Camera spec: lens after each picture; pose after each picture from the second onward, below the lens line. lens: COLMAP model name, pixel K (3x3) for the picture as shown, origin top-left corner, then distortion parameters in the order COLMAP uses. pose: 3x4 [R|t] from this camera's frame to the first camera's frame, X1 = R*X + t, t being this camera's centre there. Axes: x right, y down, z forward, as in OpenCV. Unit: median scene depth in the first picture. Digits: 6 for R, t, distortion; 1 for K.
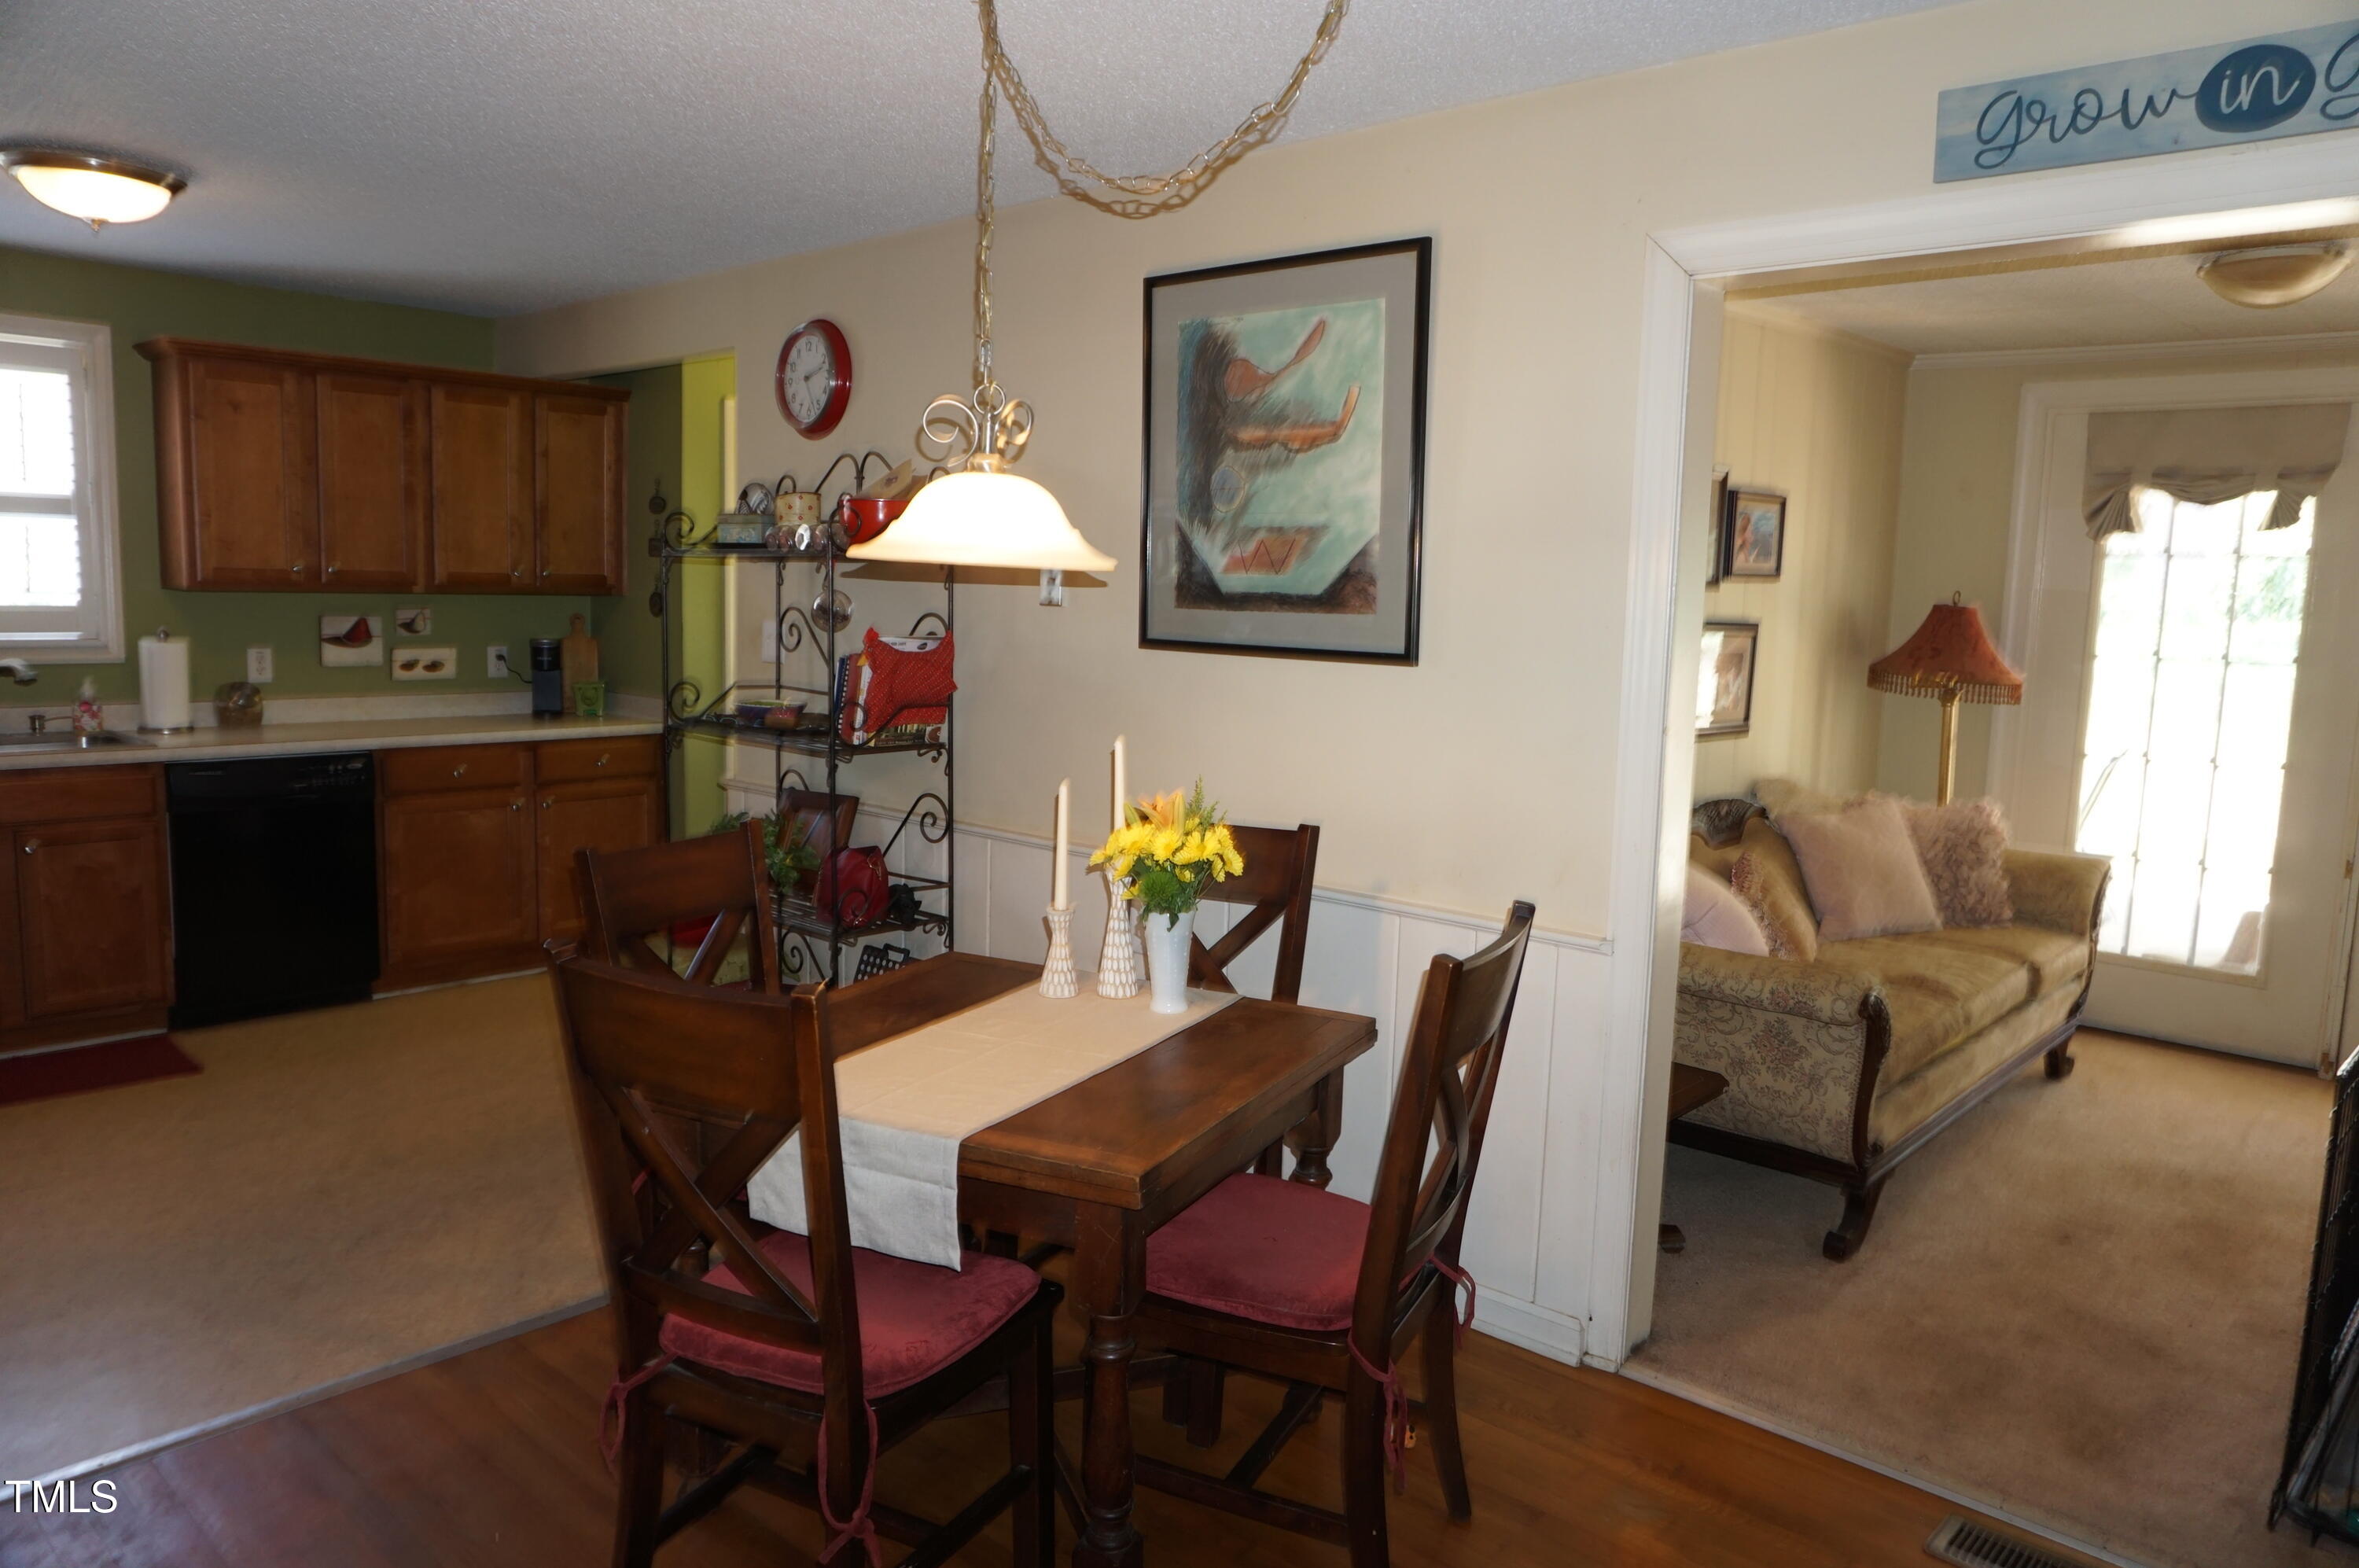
lens RADIAL K [[1582.4, 0, 1168.2], [0, 1582.4, 783.7], [0, 0, 1]] dist [-0.043380, 0.030606]
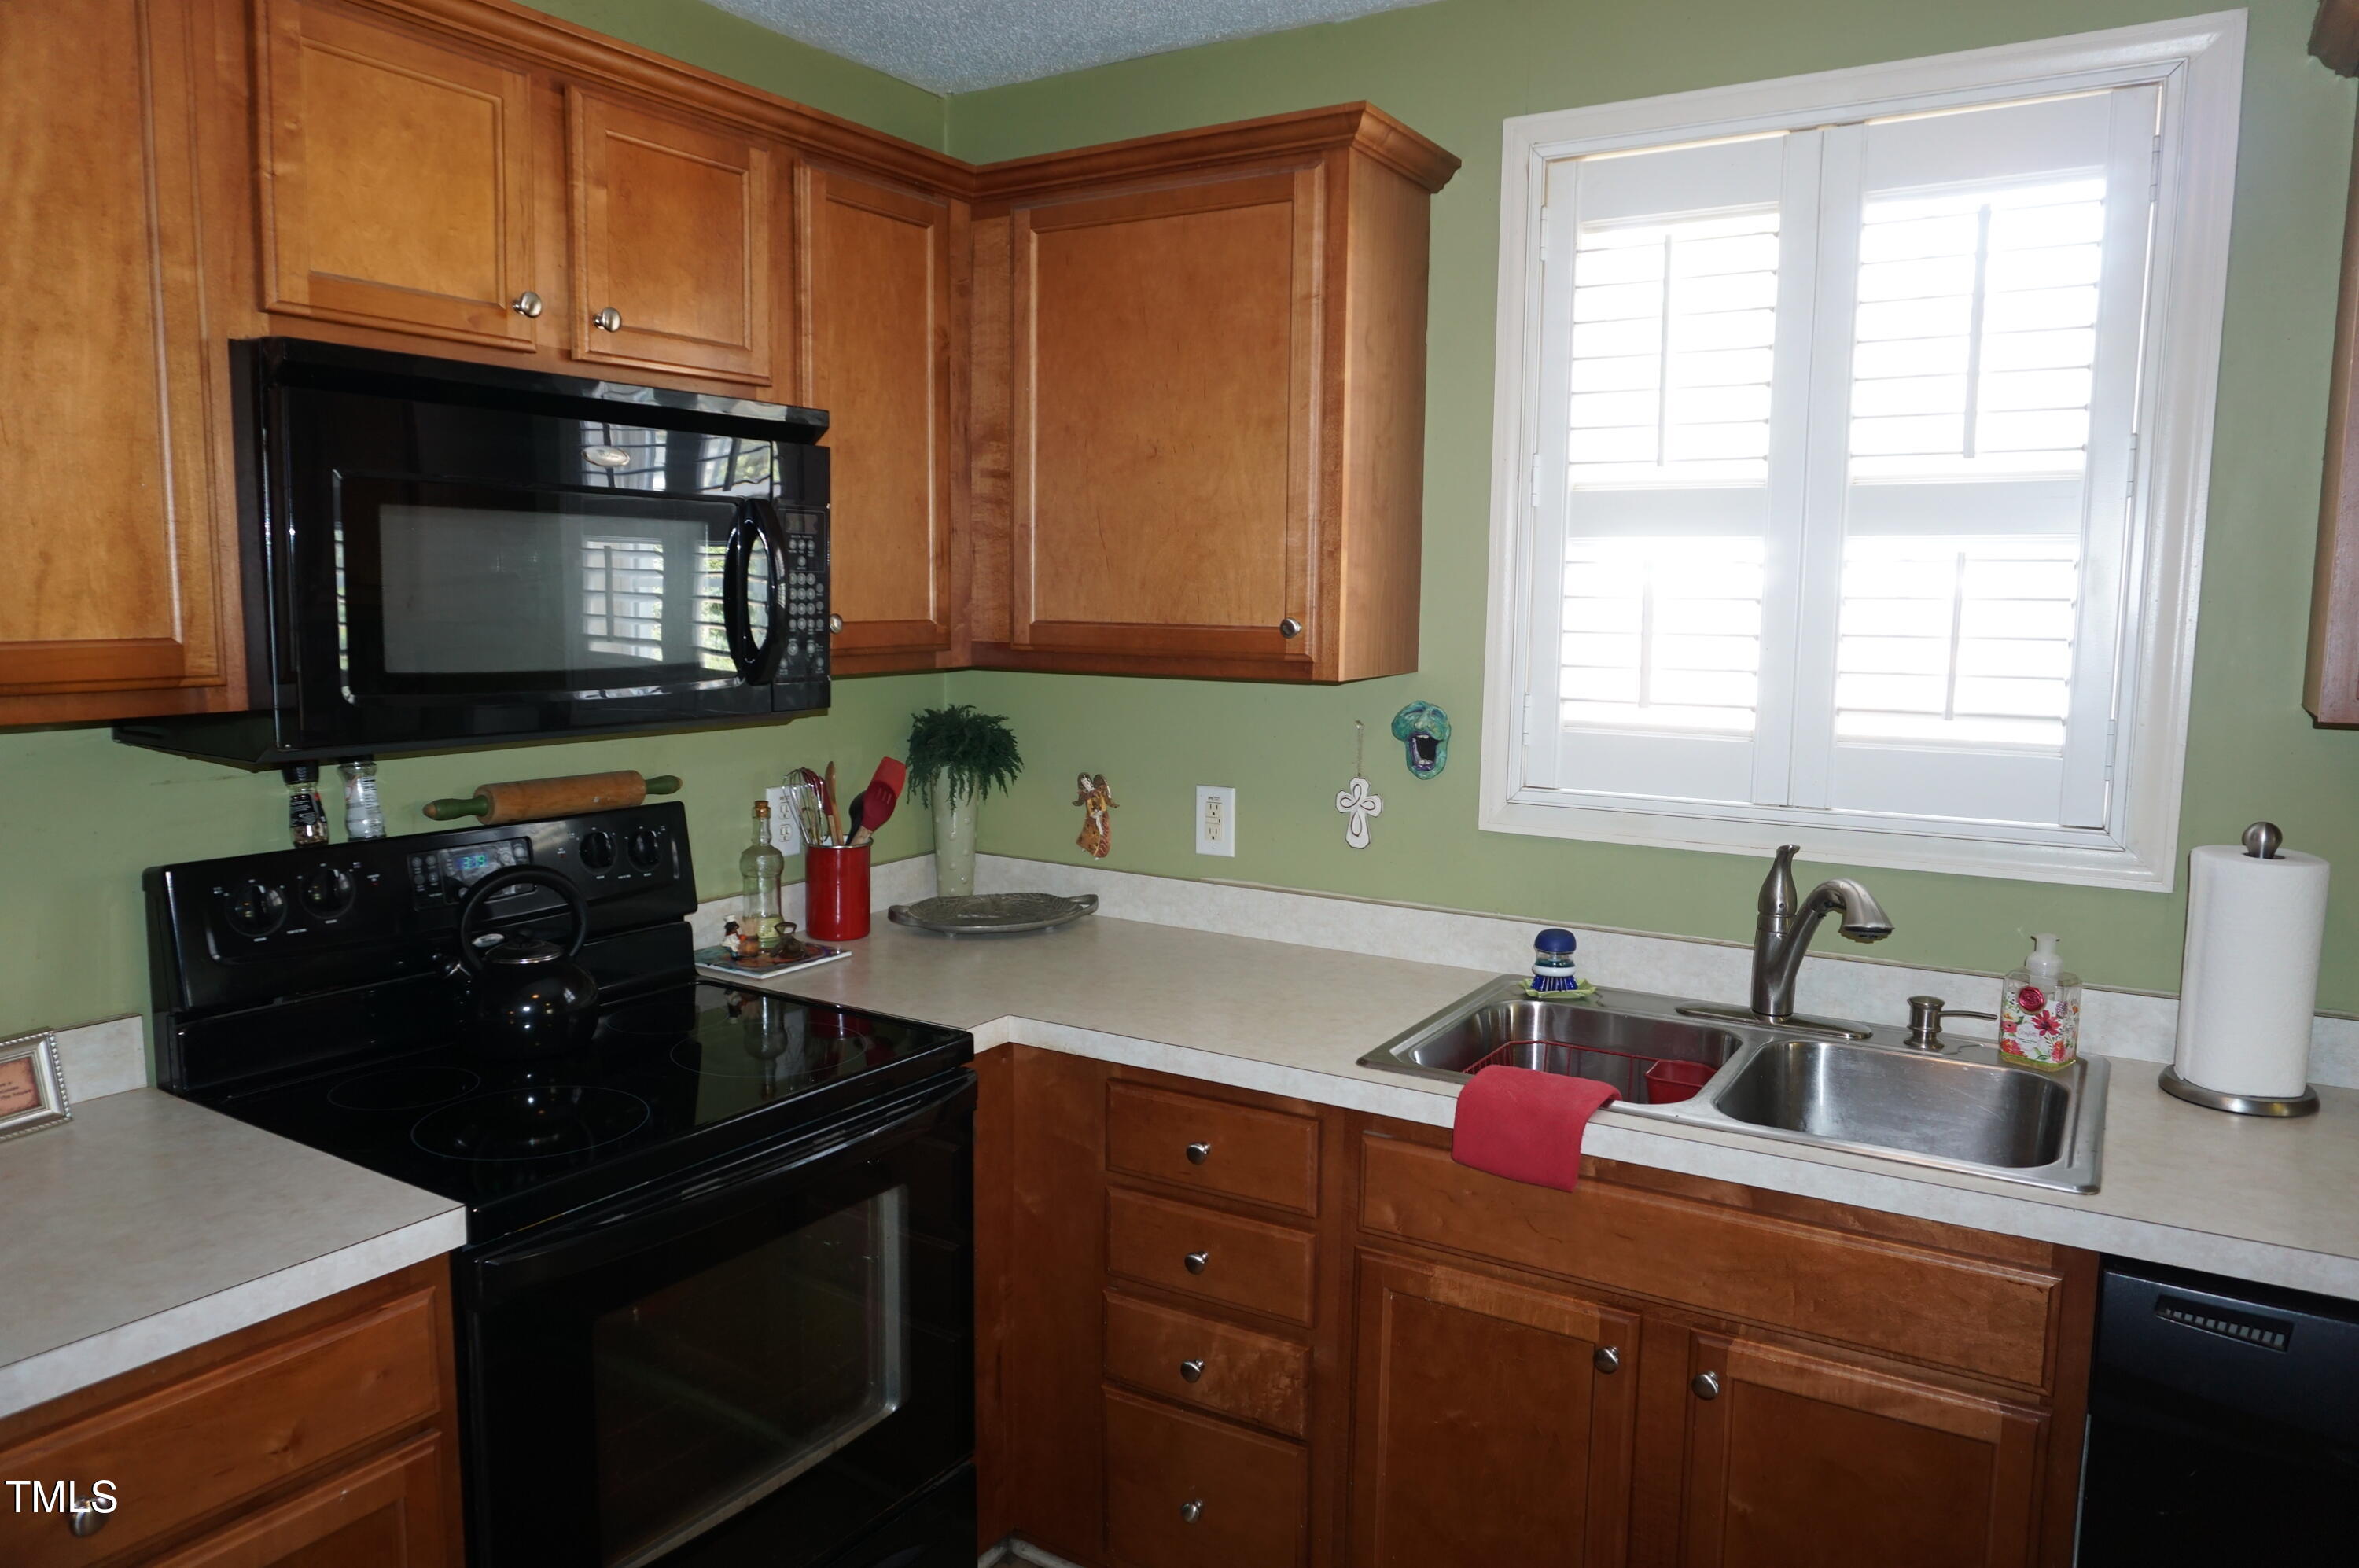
lens RADIAL K [[1582.4, 0, 1169.4], [0, 1582.4, 778.0], [0, 0, 1]] dist [-0.043380, 0.030606]
pose [[0.211034, 0.085684, -0.973716, -0.326560], [-0.125596, 0.990270, 0.059920, -0.093802], [0.969376, 0.109650, 0.219742, 0.636081]]
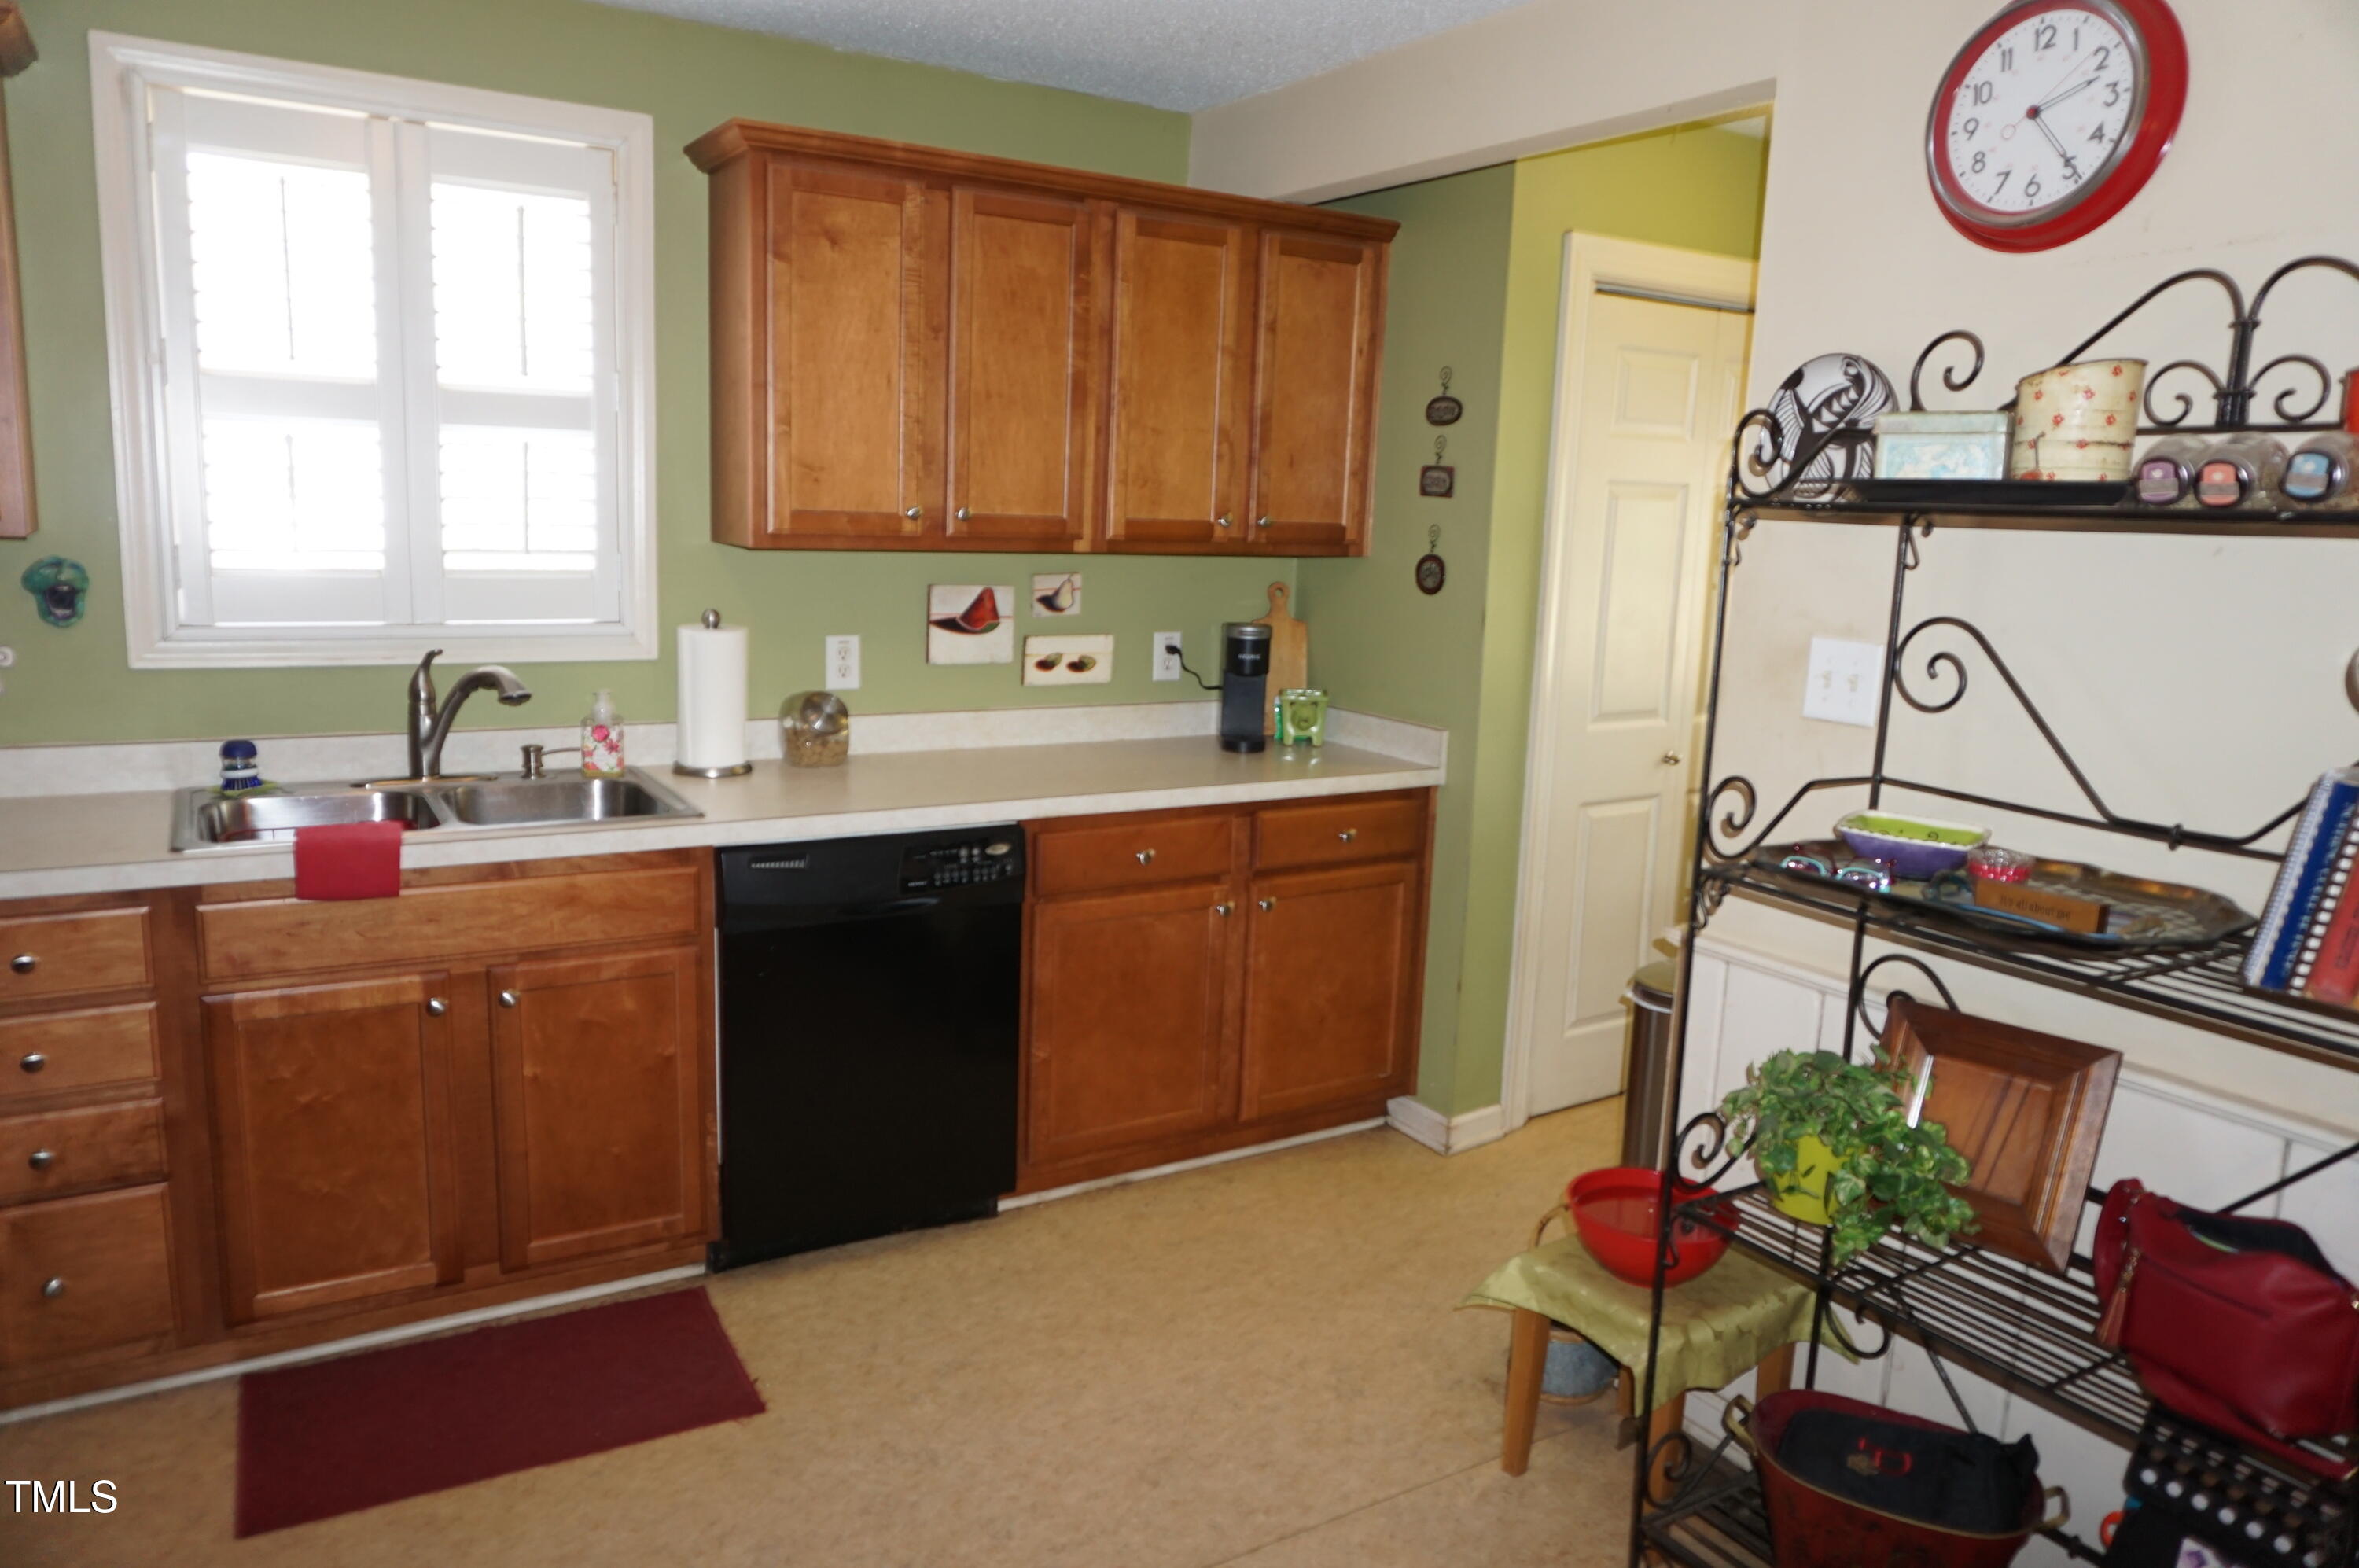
lens RADIAL K [[1582.4, 0, 1165.5], [0, 1582.4, 794.4], [0, 0, 1]] dist [-0.043380, 0.030606]
pose [[0.963747, 0.056075, -0.260857, -0.284569], [-0.042650, 0.997471, 0.056850, -0.064916], [0.263386, -0.043664, 0.963702, 0.414042]]
